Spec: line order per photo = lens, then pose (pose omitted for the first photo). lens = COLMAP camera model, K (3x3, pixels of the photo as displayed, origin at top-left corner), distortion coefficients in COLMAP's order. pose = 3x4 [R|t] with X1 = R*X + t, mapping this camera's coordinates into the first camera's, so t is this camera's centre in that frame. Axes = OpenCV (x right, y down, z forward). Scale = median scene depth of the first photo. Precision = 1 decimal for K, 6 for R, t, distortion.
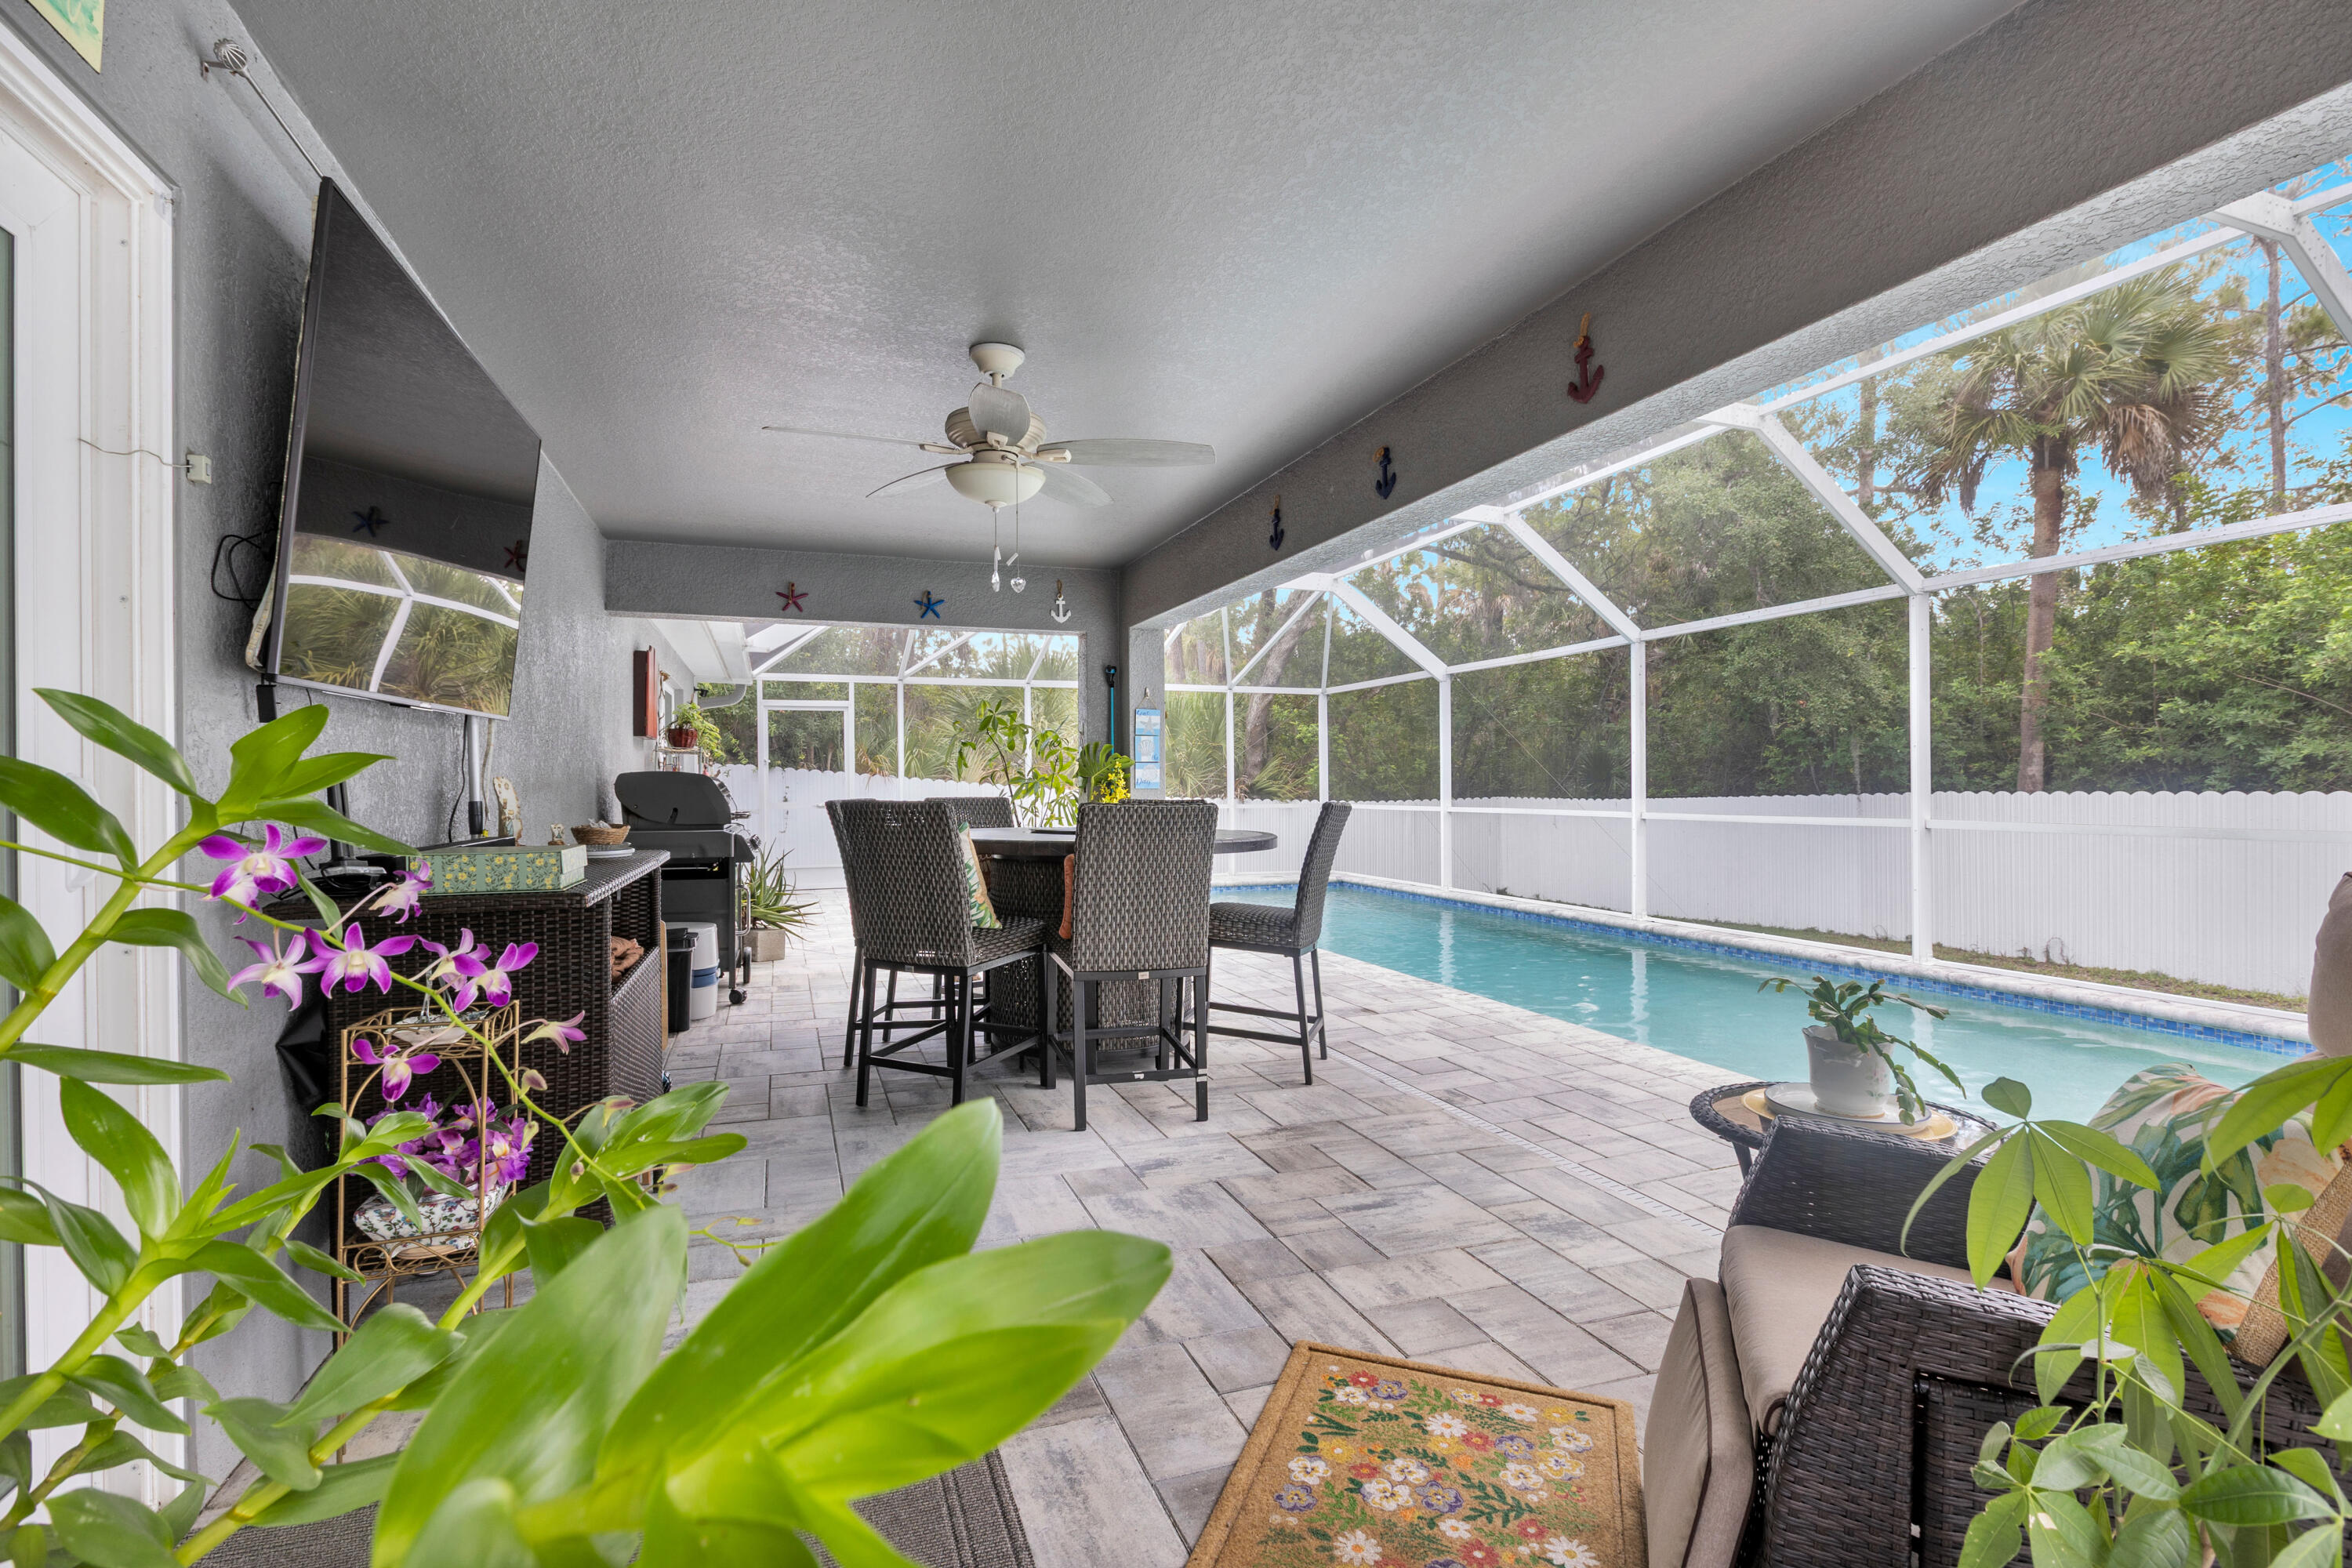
lens RADIAL K [[1081.5, 0, 1168.7], [0, 1081.5, 787.9], [0, 0, 1]] dist [-0.006868, 0.000270]
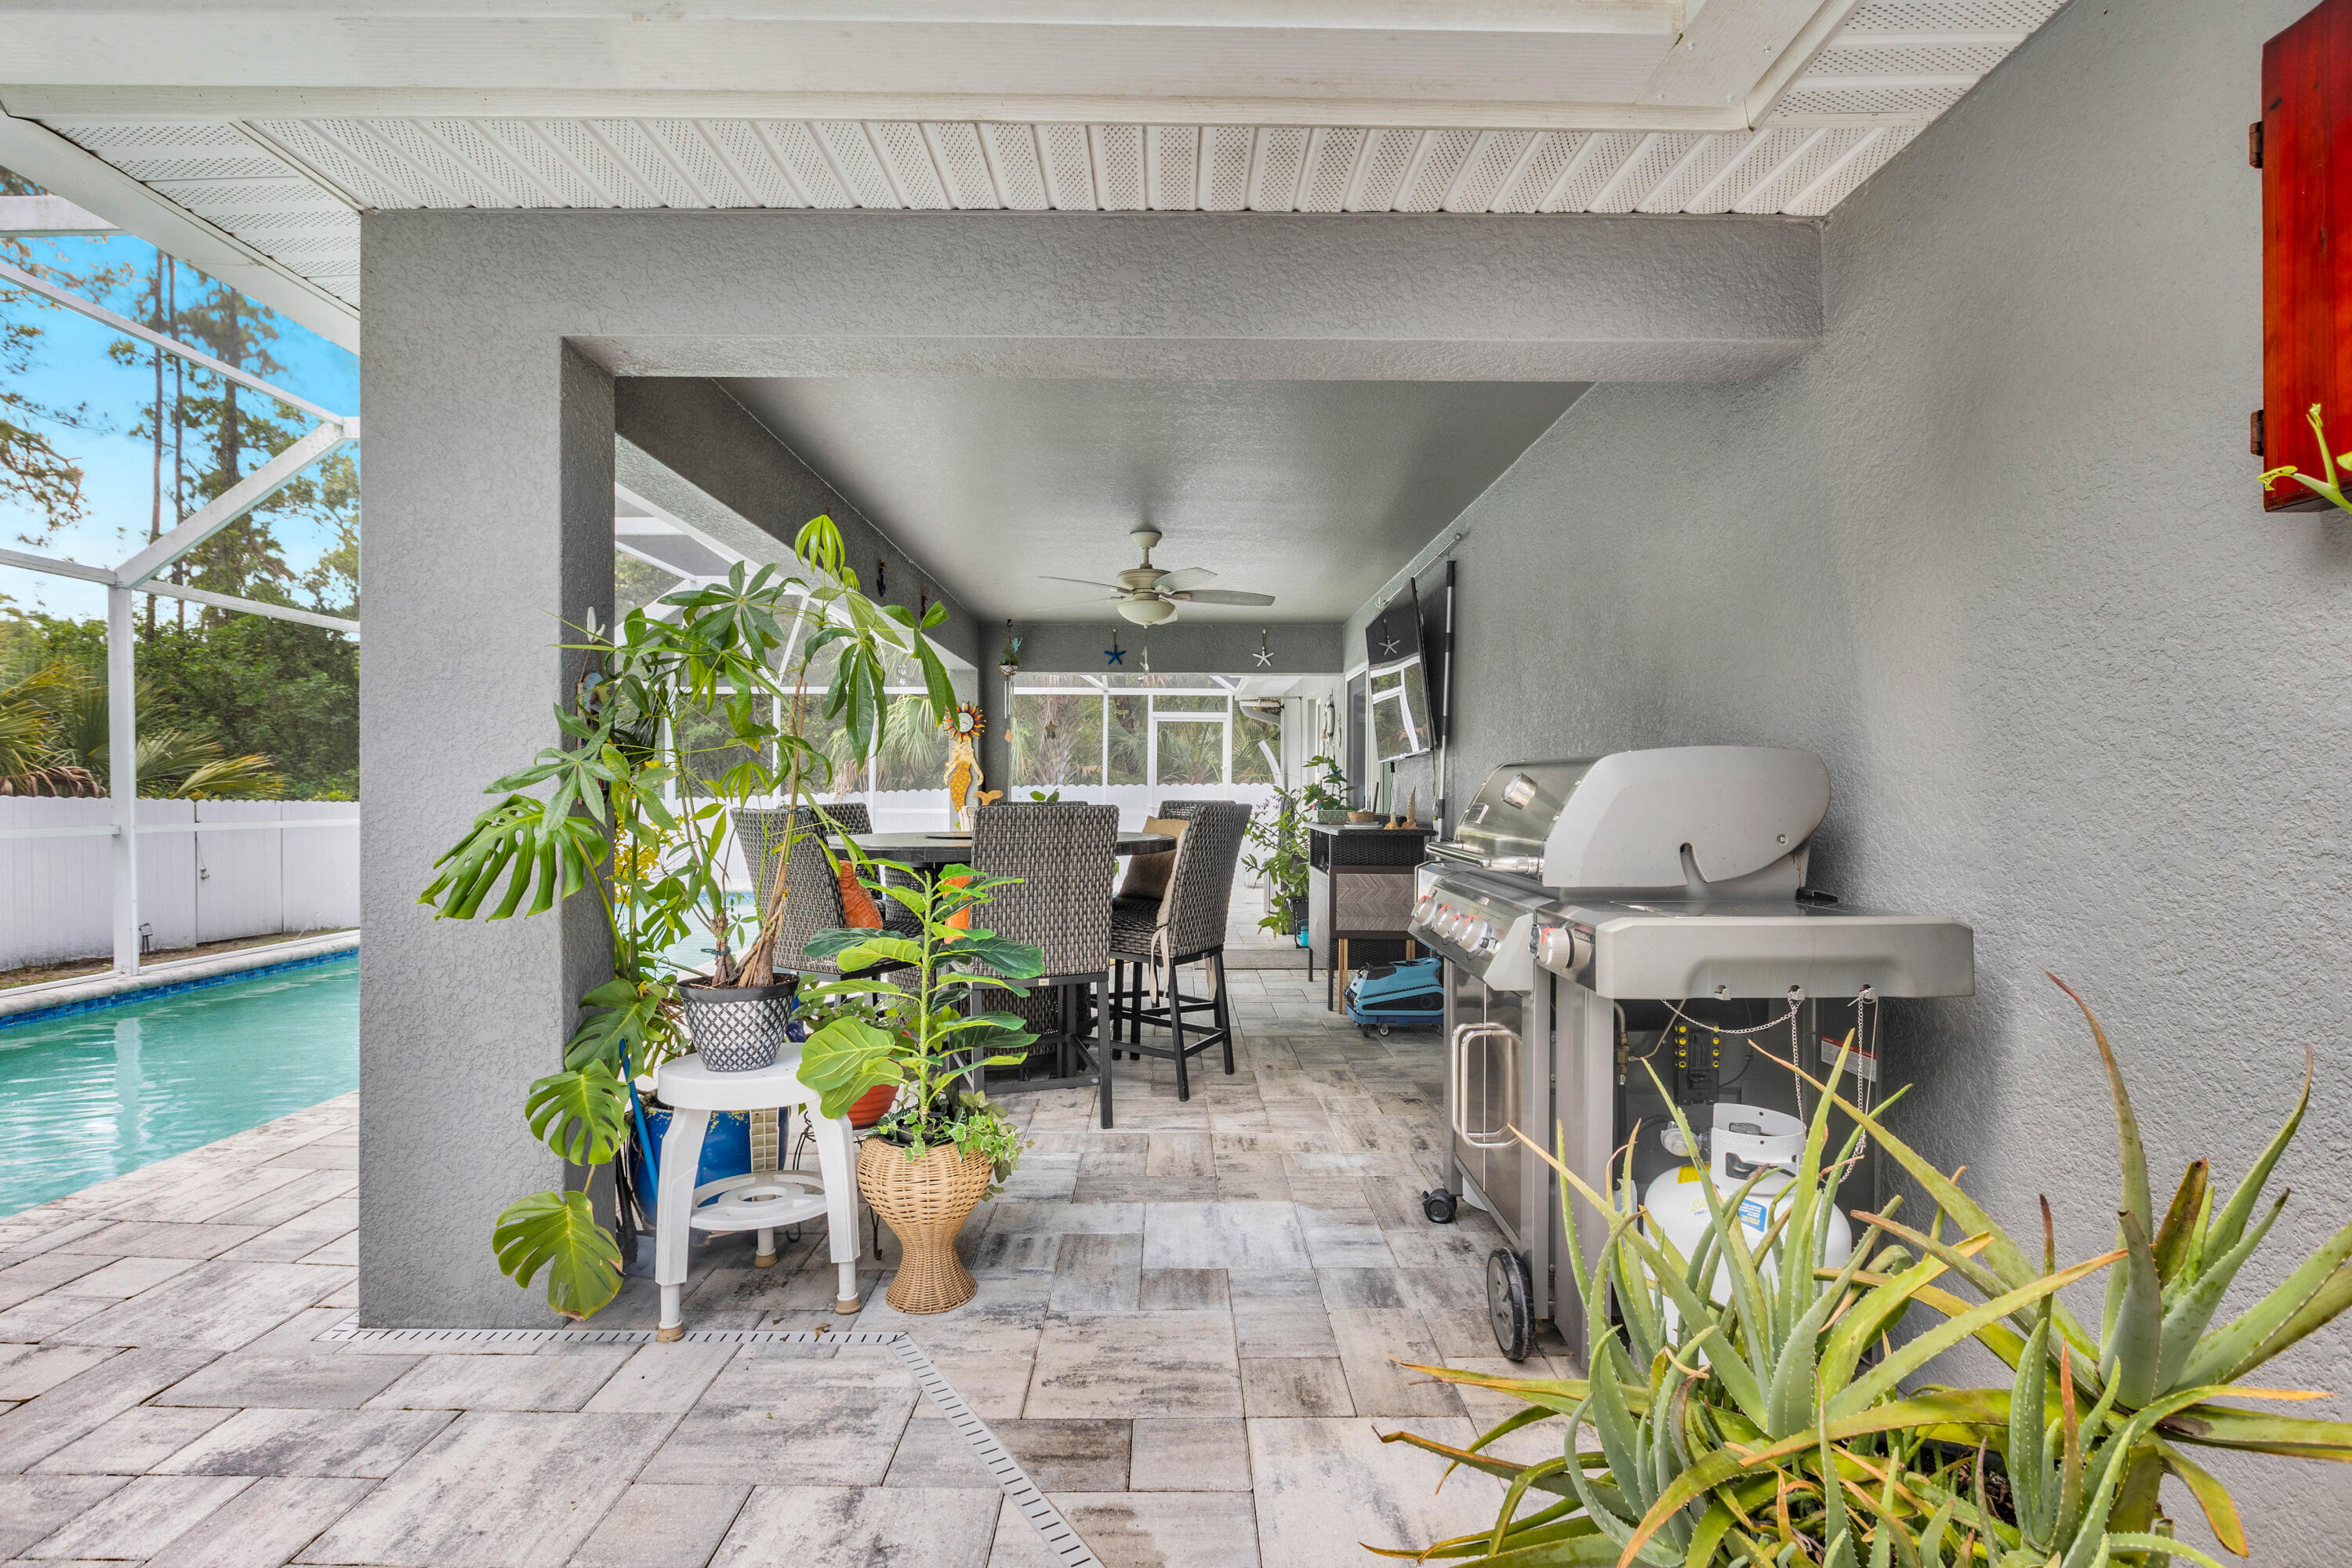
lens RADIAL K [[1081.5, 0, 1181.1], [0, 1081.5, 782.2], [0, 0, 1]] dist [-0.006868, 0.000270]
pose [[-0.935705, 0.002976, 0.352772, -0.296549], [0.000827, 0.999980, -0.006241, -0.001330], [-0.352783, -0.005548, -0.935689, 0.938912]]
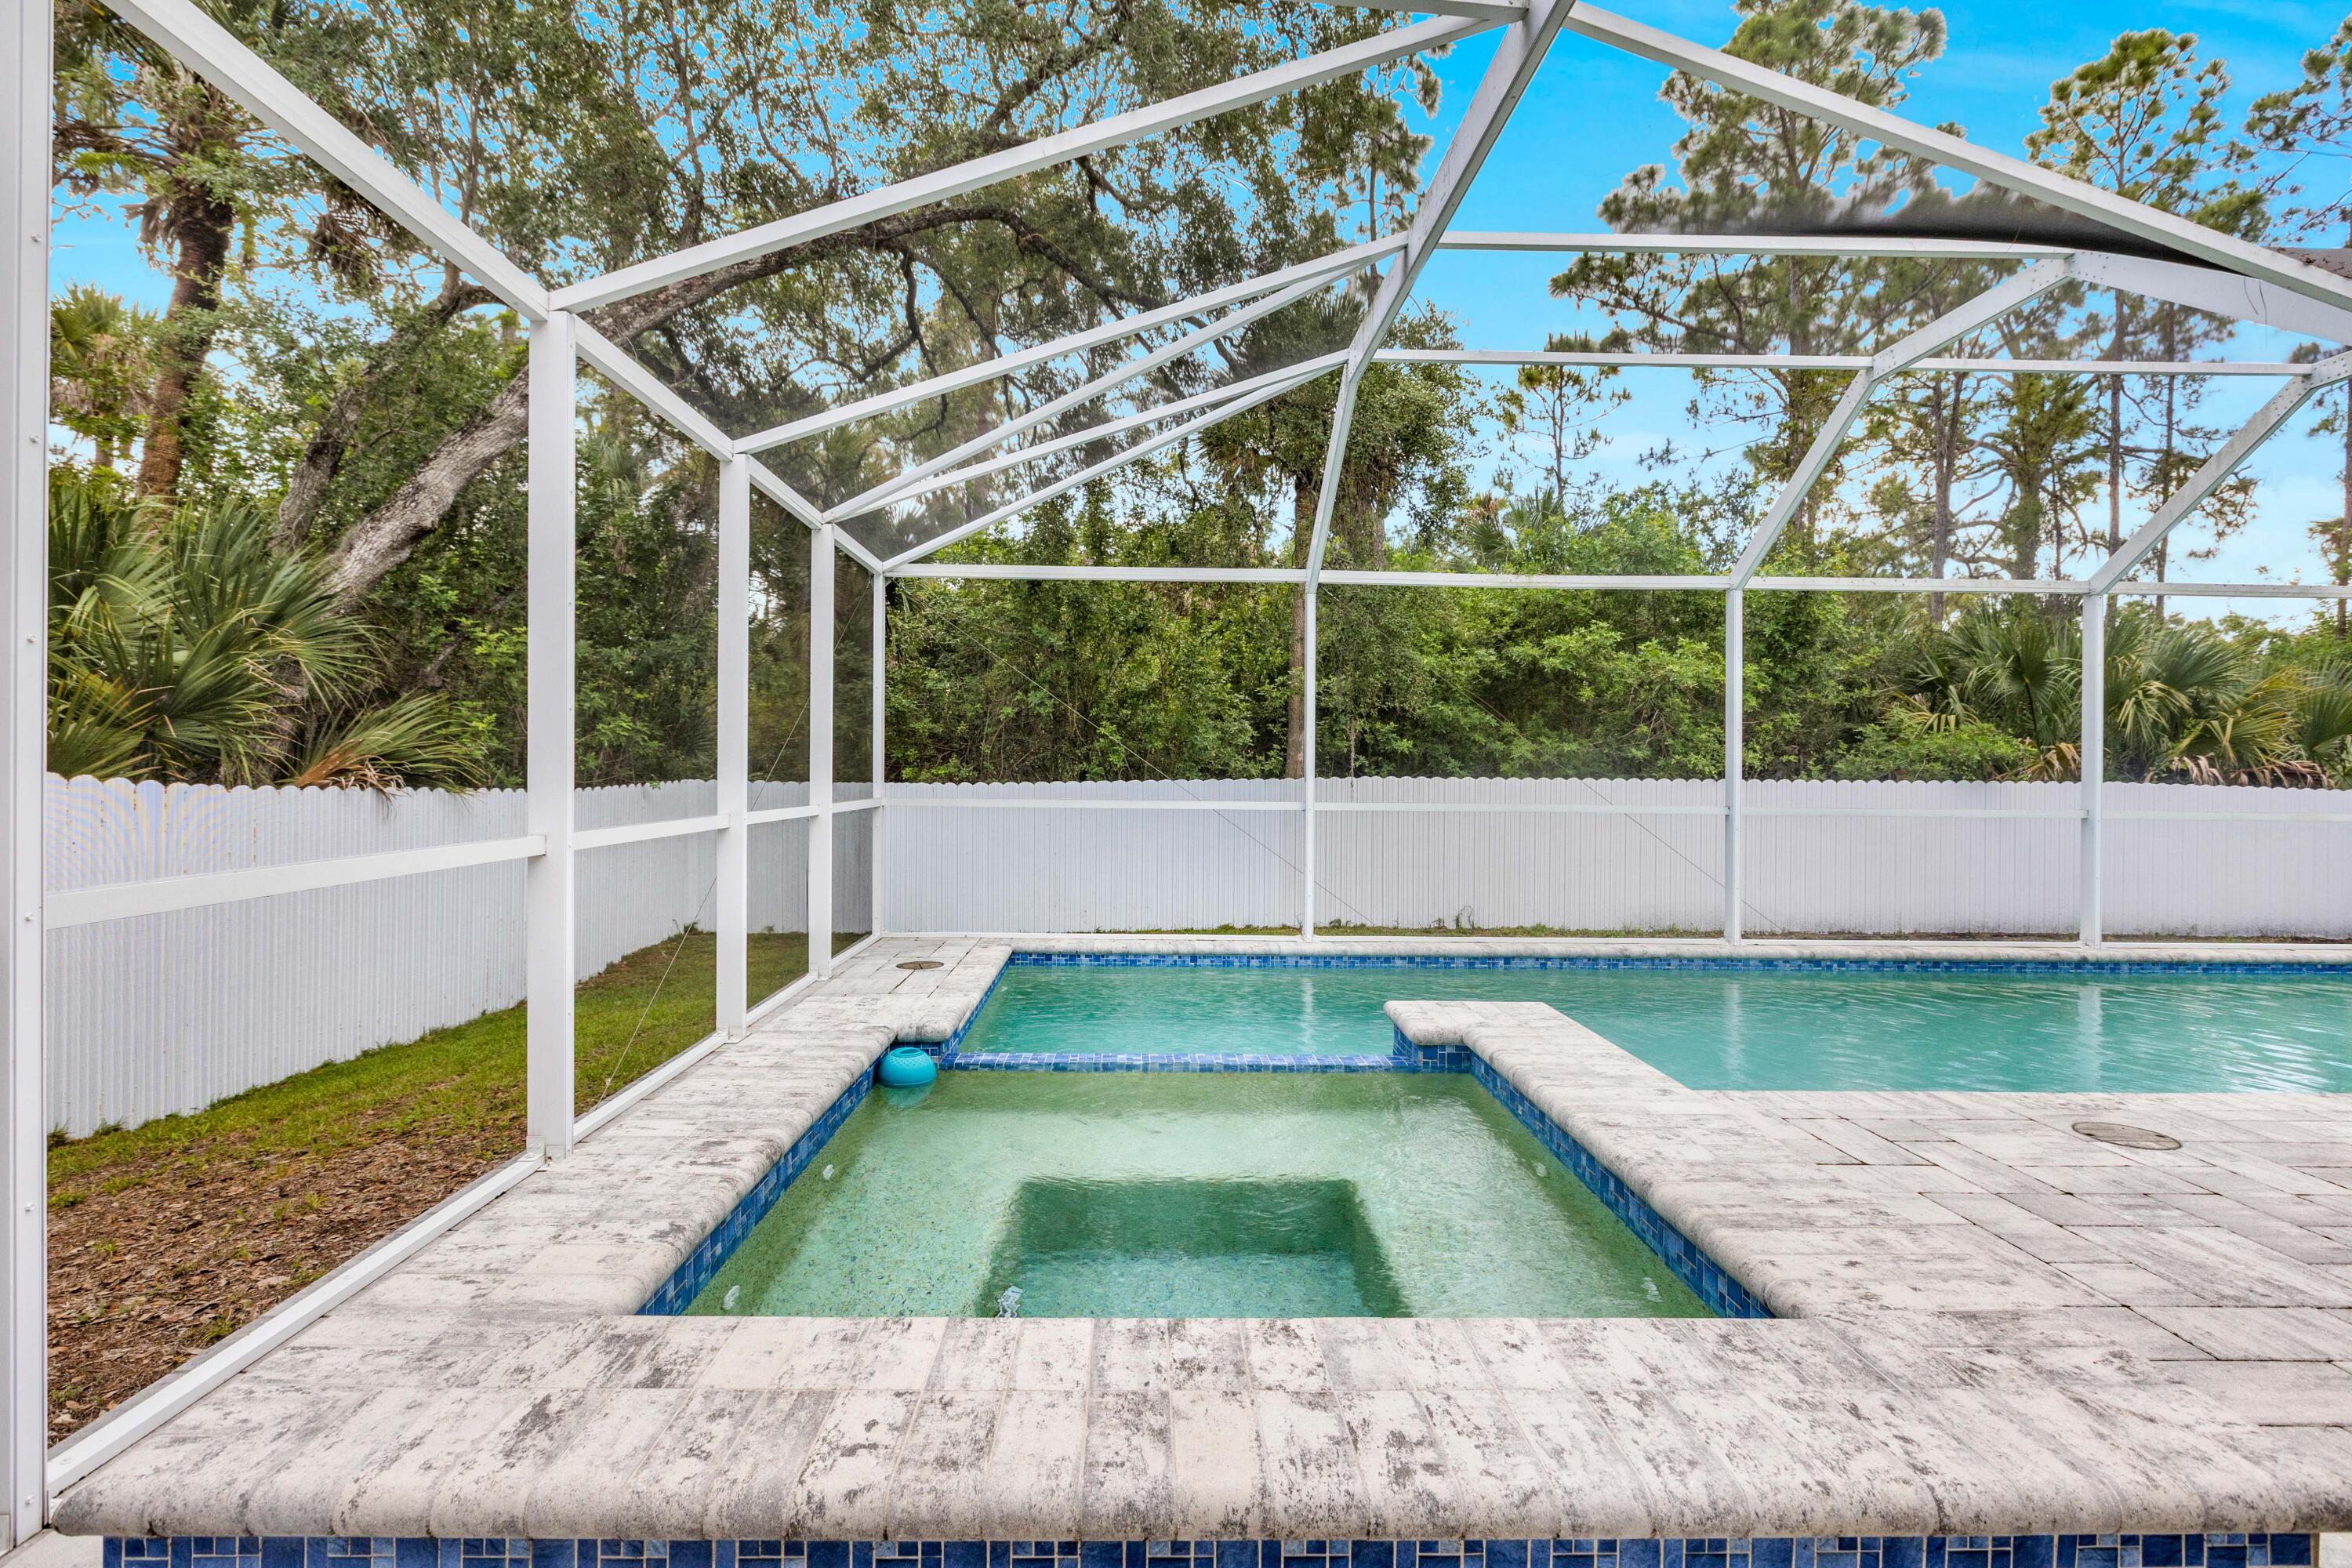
lens RADIAL K [[1081.5, 0, 1166.0], [0, 1081.5, 773.1], [0, 0, 1]] dist [-0.006868, 0.000270]
pose [[0.348766, 0.001769, 0.937208, -0.444460], [-0.009611, 0.999952, 0.001689, -0.000568], [-0.937161, -0.009596, 0.348766, 1.101603]]
